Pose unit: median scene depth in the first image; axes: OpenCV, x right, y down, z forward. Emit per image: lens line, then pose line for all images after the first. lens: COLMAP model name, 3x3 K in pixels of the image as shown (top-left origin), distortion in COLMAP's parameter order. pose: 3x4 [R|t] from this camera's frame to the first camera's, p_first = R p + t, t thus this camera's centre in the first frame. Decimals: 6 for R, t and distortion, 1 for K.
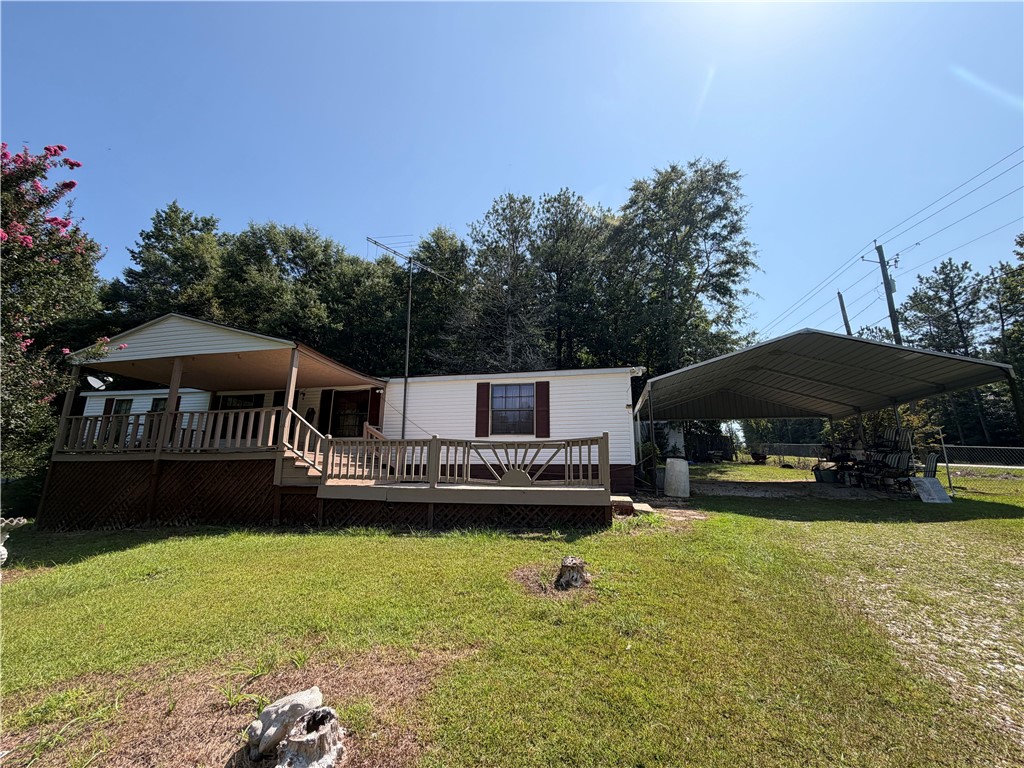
lens RADIAL K [[407.2, 0, 512.0], [0, 407.2, 384.0], [0, 0, 1]] dist [-0.000833, 0.000427]
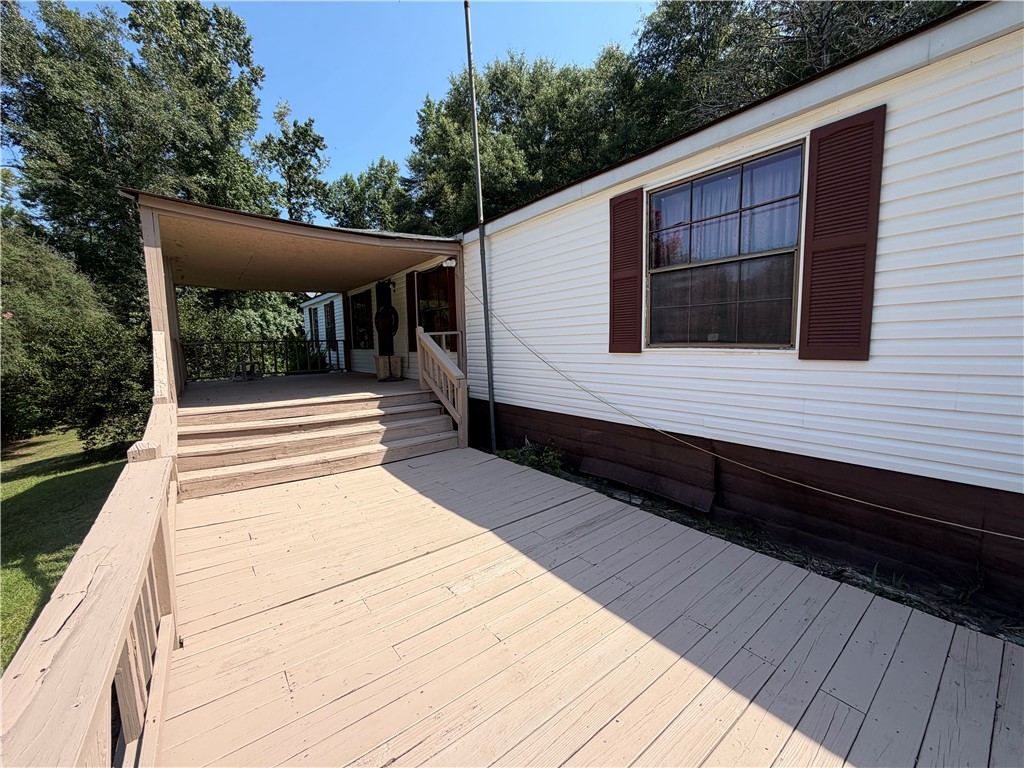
lens RADIAL K [[407.2, 0, 512.0], [0, 407.2, 384.0], [0, 0, 1]] dist [-0.000833, 0.000427]
pose [[0.761807, 0.044446, -0.646277, 0.077269], [0.162909, 0.952438, 0.257532, 0.041826], [0.626985, -0.301474, 0.718333, 0.598757]]
